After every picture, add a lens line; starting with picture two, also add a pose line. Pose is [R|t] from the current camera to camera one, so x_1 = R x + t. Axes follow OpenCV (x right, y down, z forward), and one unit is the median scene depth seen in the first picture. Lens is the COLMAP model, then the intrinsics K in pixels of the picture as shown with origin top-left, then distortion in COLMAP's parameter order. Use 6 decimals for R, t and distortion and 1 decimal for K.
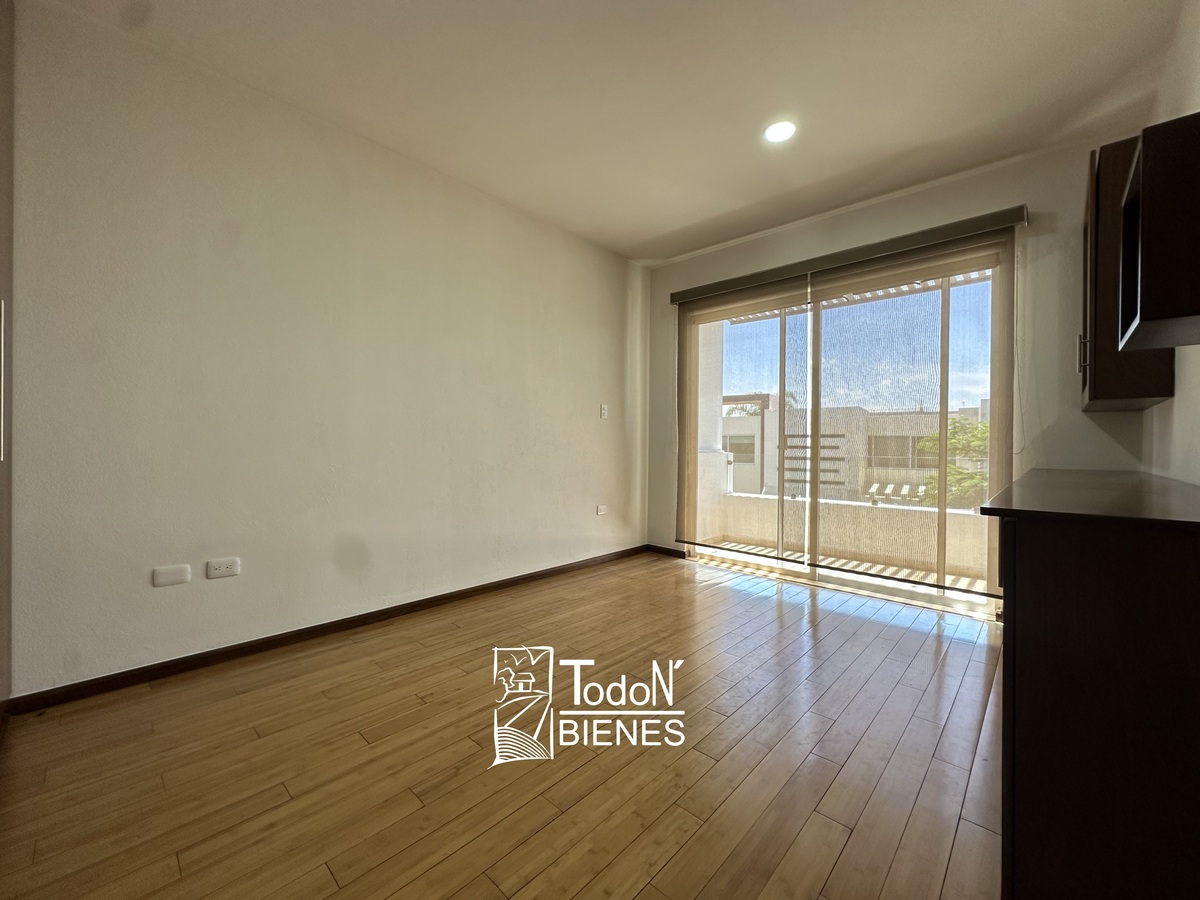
lens RADIAL K [[478.7, 0, 602.3], [0, 478.7, 448.2], [0, 0, 1]] dist [-0.003599, 0.000481]
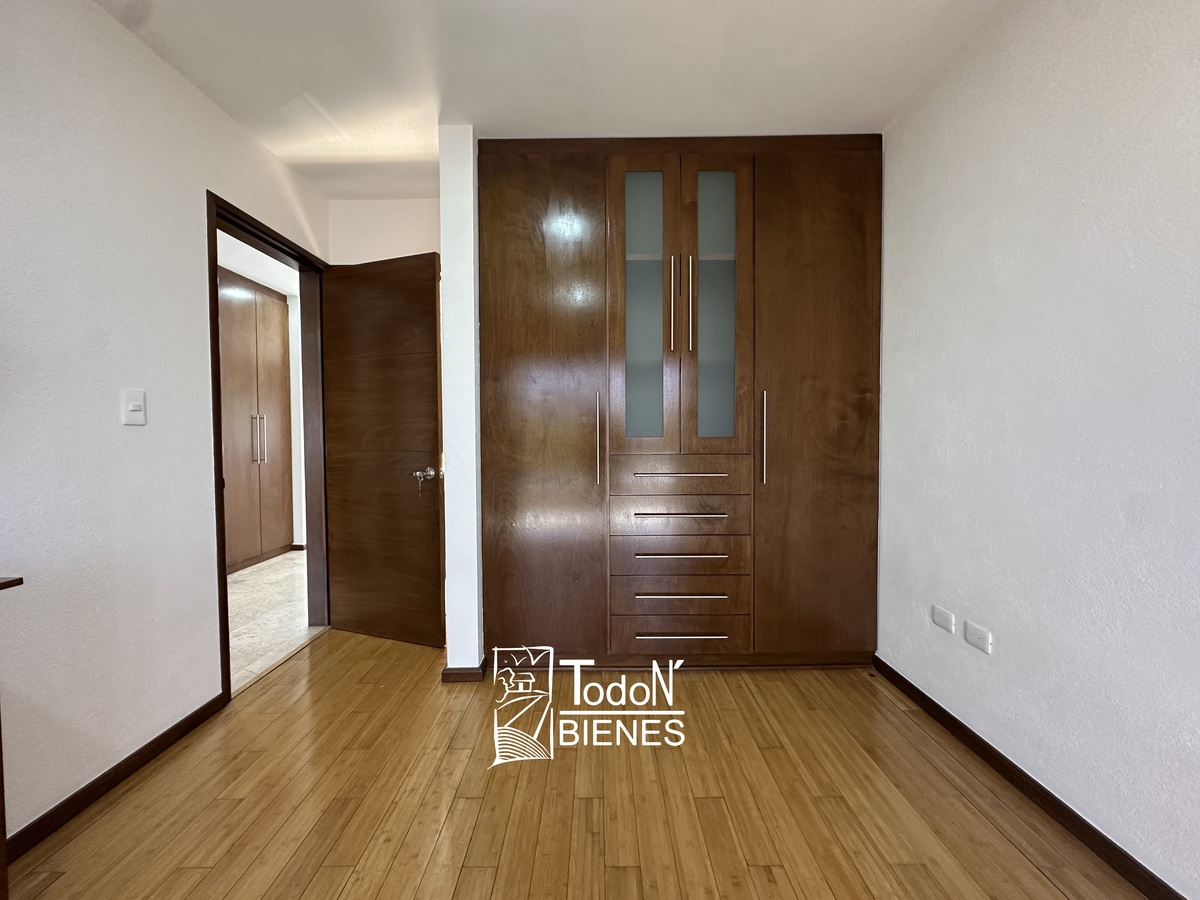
lens RADIAL K [[478.7, 0, 602.7], [0, 478.7, 448.0], [0, 0, 1]] dist [-0.003599, 0.000481]
pose [[-0.729973, 0.018314, -0.683230, 0.290063], [-0.001410, 0.999598, 0.028300, -0.121148], [0.683474, 0.021622, -0.729655, 1.480032]]
